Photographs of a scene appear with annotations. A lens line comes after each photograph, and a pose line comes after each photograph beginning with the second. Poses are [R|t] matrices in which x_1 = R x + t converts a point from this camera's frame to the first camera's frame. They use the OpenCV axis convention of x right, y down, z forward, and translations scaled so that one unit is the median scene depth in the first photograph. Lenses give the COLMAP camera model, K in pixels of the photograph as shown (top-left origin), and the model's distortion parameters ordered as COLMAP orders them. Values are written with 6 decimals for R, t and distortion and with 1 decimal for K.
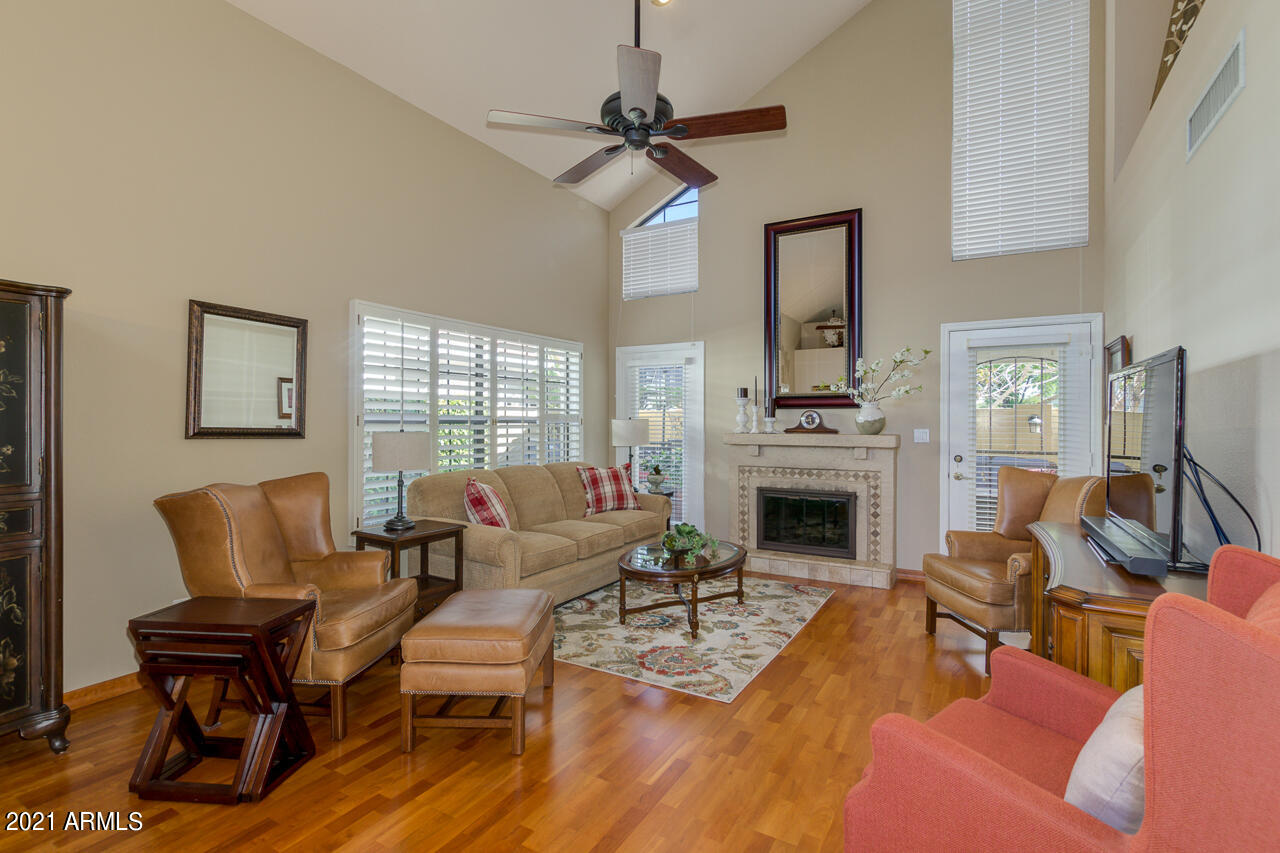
lens RADIAL K [[594.9, 0, 634.9], [0, 594.9, 416.1], [0, 0, 1]] dist [0.002337, 0.000562]
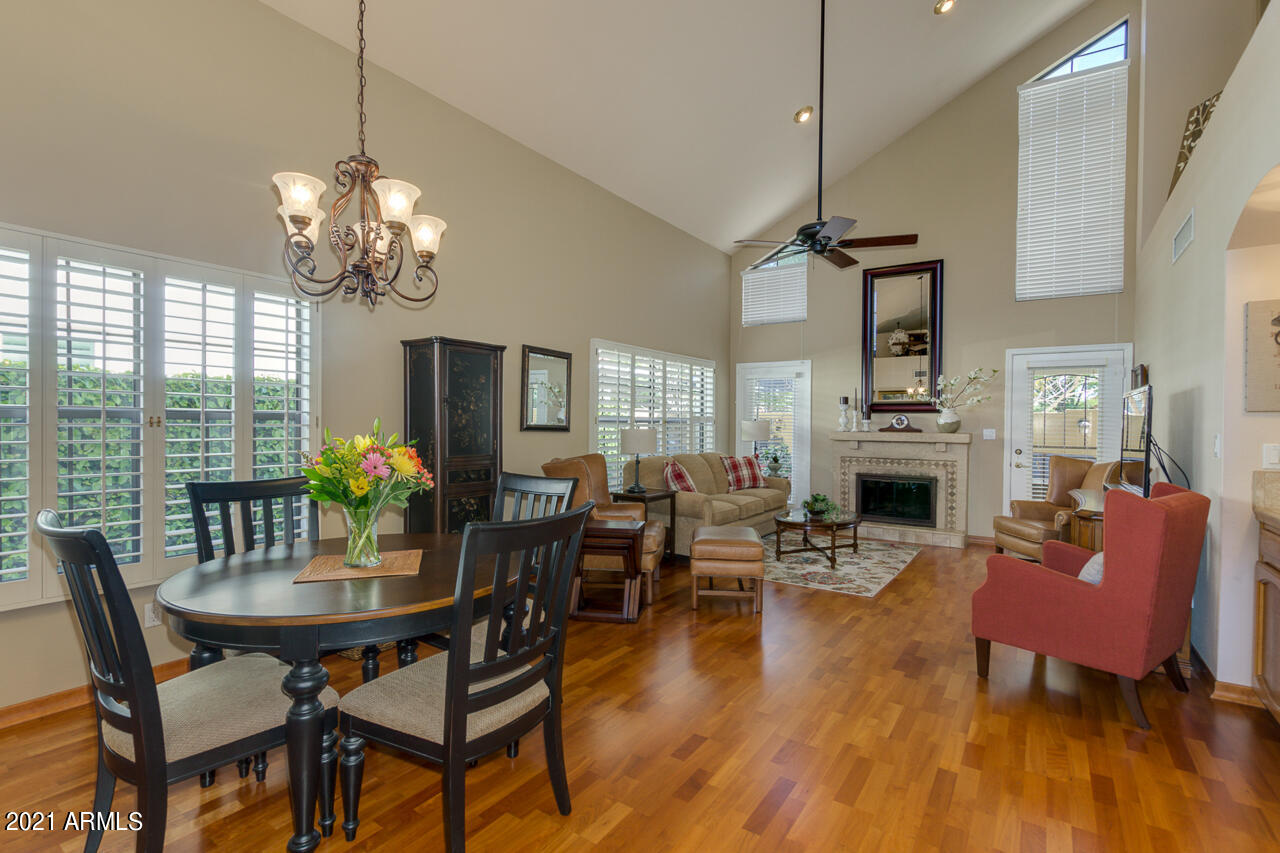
lens RADIAL K [[586.3, 0, 634.1], [0, 586.3, 424.5], [0, 0, 1]] dist [-0.000013, 0.000039]
pose [[0.997379, 0.006500, -0.072066, -0.207667], [-0.005524, 0.999890, 0.013737, -0.002363], [0.072148, -0.013302, 0.997305, -0.347598]]
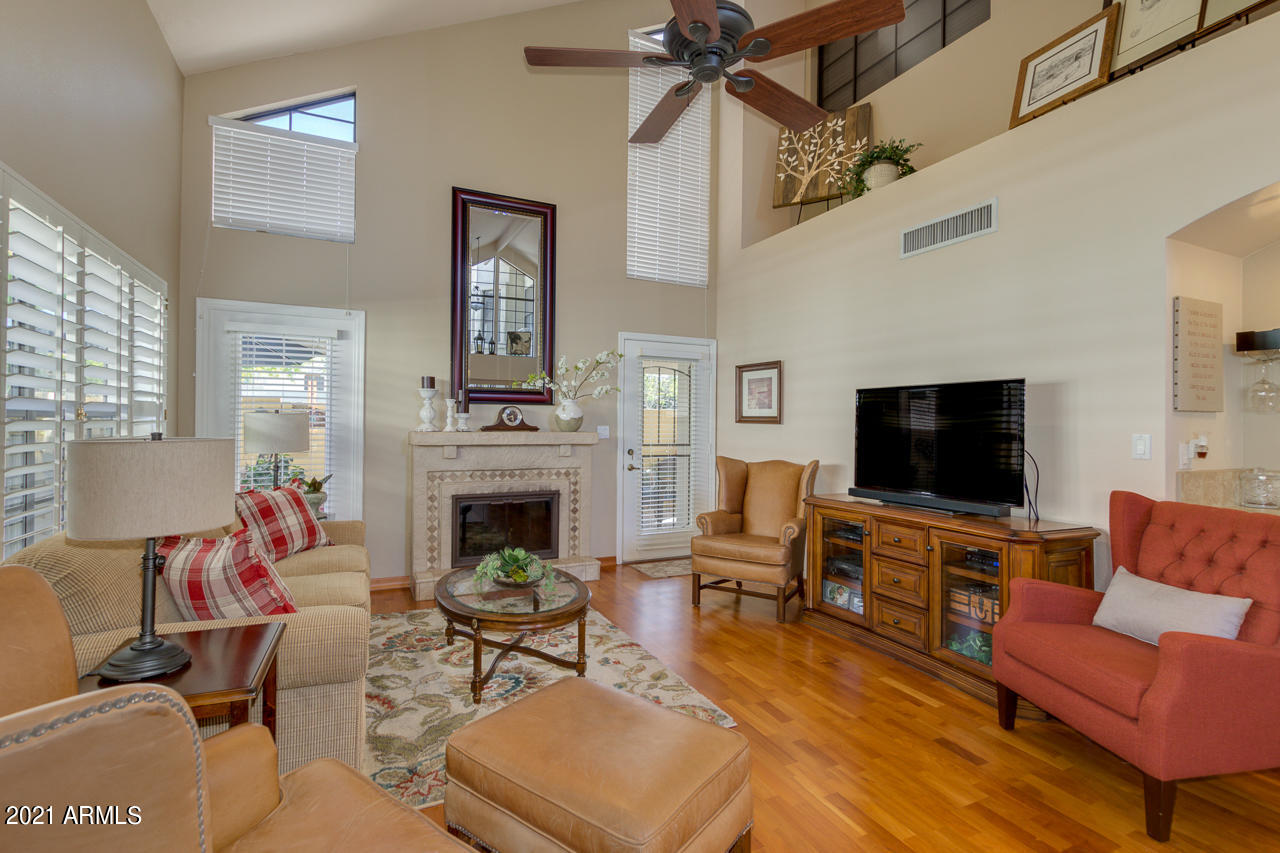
lens RADIAL K [[594.9, 0, 634.9], [0, 594.9, 416.1], [0, 0, 1]] dist [0.002337, 0.000562]
pose [[0.557302, 0.011413, 0.830231, -0.388207], [-0.016368, 0.999862, -0.002758, 0.005384], [-0.830148, -0.012052, 0.557412, 0.347347]]
